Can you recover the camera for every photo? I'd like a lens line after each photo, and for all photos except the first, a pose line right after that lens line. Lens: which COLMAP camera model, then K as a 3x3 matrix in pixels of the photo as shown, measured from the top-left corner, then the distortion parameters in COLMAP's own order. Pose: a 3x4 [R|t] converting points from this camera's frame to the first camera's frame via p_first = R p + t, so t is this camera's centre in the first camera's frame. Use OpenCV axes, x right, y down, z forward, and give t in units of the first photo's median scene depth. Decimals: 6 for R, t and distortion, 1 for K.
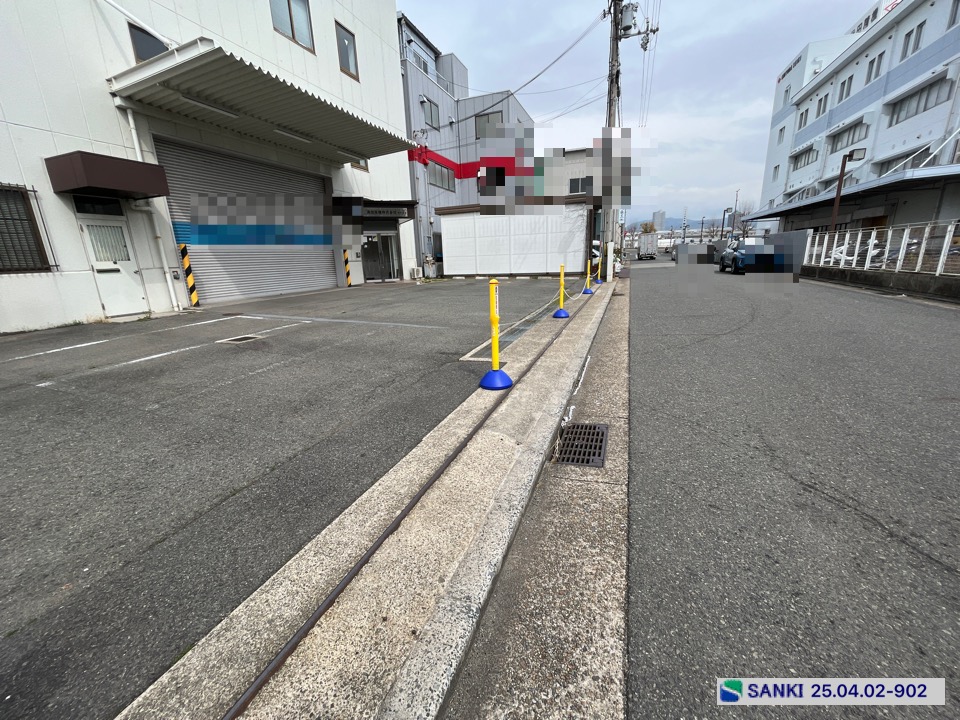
lens RADIAL K [[384.8, 0, 477.1], [0, 384.8, 359.8], [0, 0, 1]] dist [-0.003423, -0.000023]
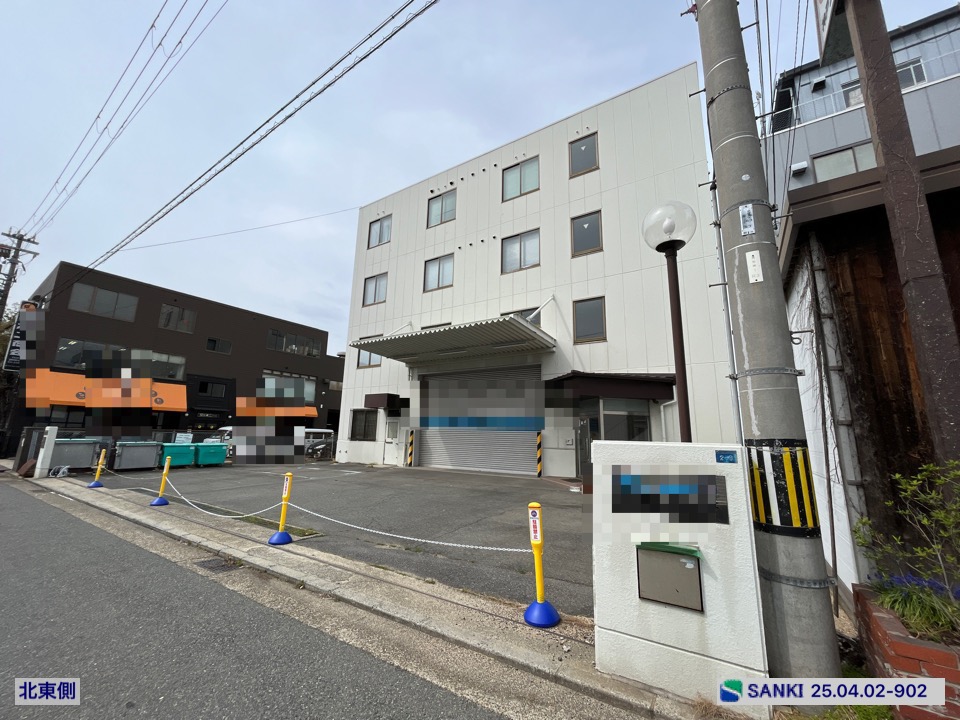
lens RADIAL K [[384.8, 0, 477.2], [0, 384.8, 359.9], [0, 0, 1]] dist [-0.003423, -0.000023]
pose [[-0.206768, -0.158233, -0.965510, 0.624258], [-0.266281, 0.958685, -0.100089, -0.345514], [0.941457, 0.236402, -0.240359, 1.096357]]
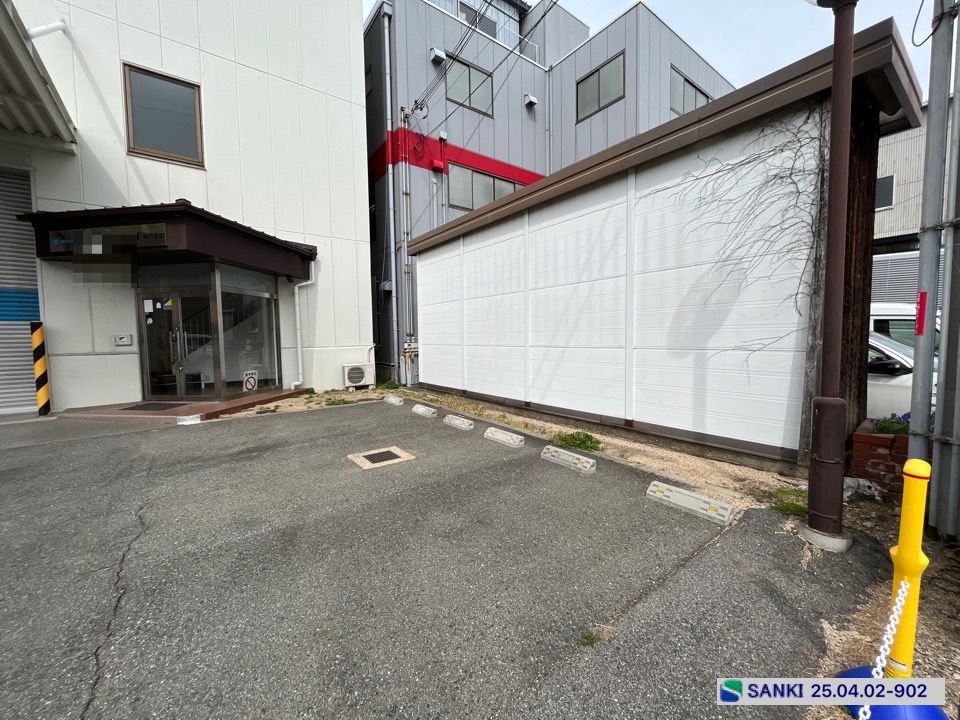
lens RADIAL K [[384.8, 0, 477.5], [0, 384.8, 360.0], [0, 0, 1]] dist [-0.003423, -0.000023]
pose [[0.845638, 0.057274, -0.530675, 0.306278], [-0.153172, 0.978448, -0.138482, -0.283944], [0.511307, 0.198390, 0.836186, 0.952682]]
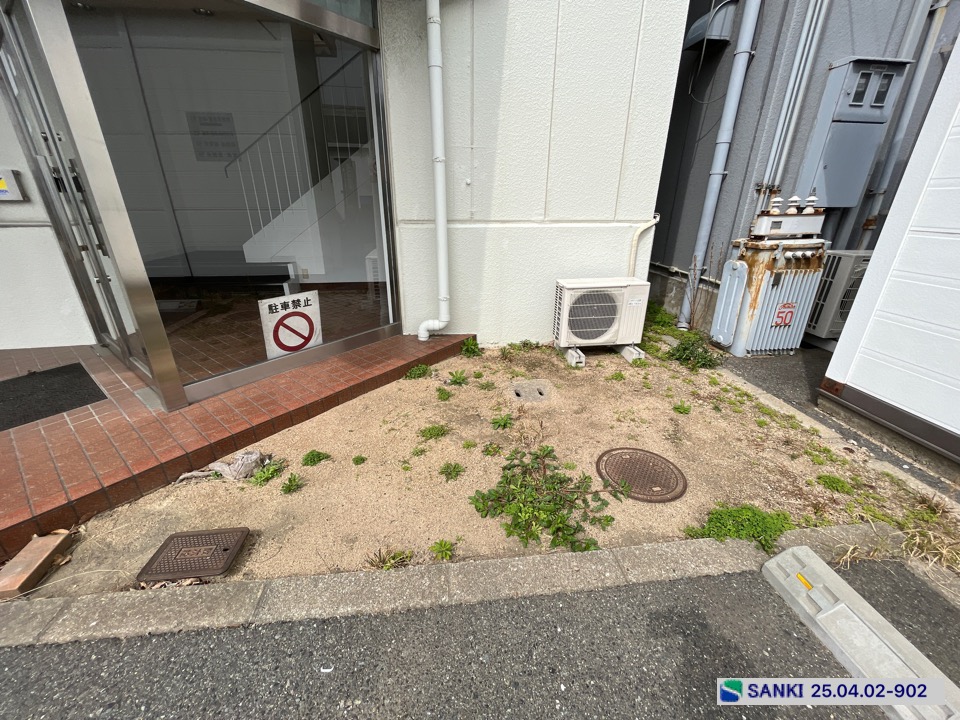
lens RADIAL K [[384.8, 0, 478.9], [0, 384.8, 361.6], [0, 0, 1]] dist [-0.003423, -0.000023]
pose [[0.468349, 0.378500, -0.798365, -0.061941], [-0.249380, 0.923485, 0.291523, -0.341126], [0.847620, 0.062562, 0.526903, 1.232301]]
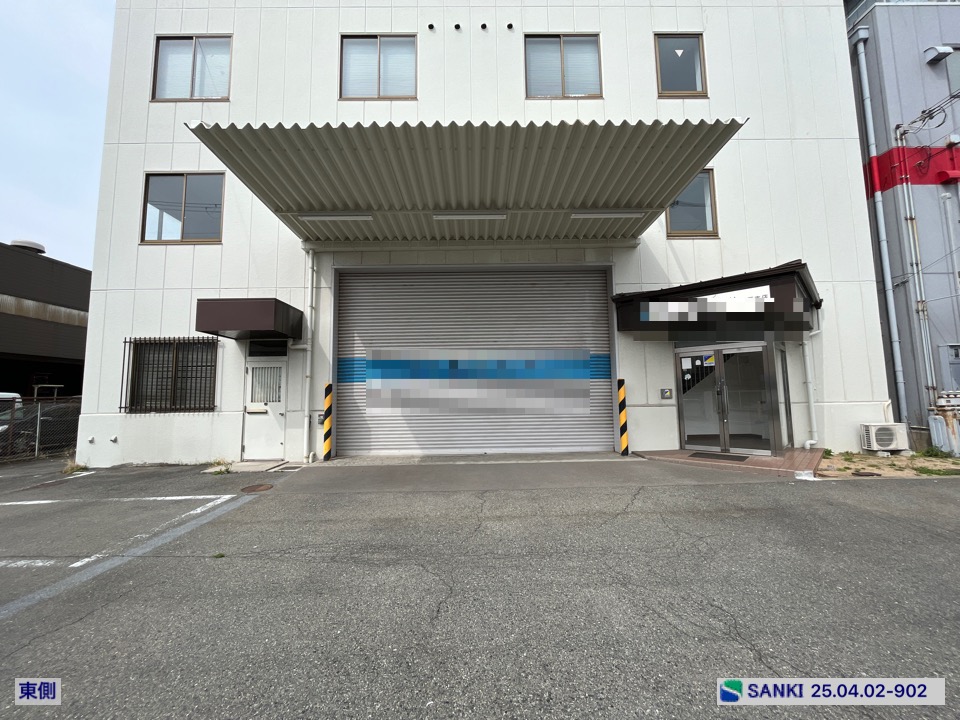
lens RADIAL K [[384.8, 0, 477.8], [0, 384.8, 360.3], [0, 0, 1]] dist [-0.003423, -0.000023]
pose [[0.366863, -0.052692, -0.928782, 0.082018], [-0.238504, 0.959697, -0.148653, -0.203507], [0.899182, 0.276054, 0.339510, 0.668033]]
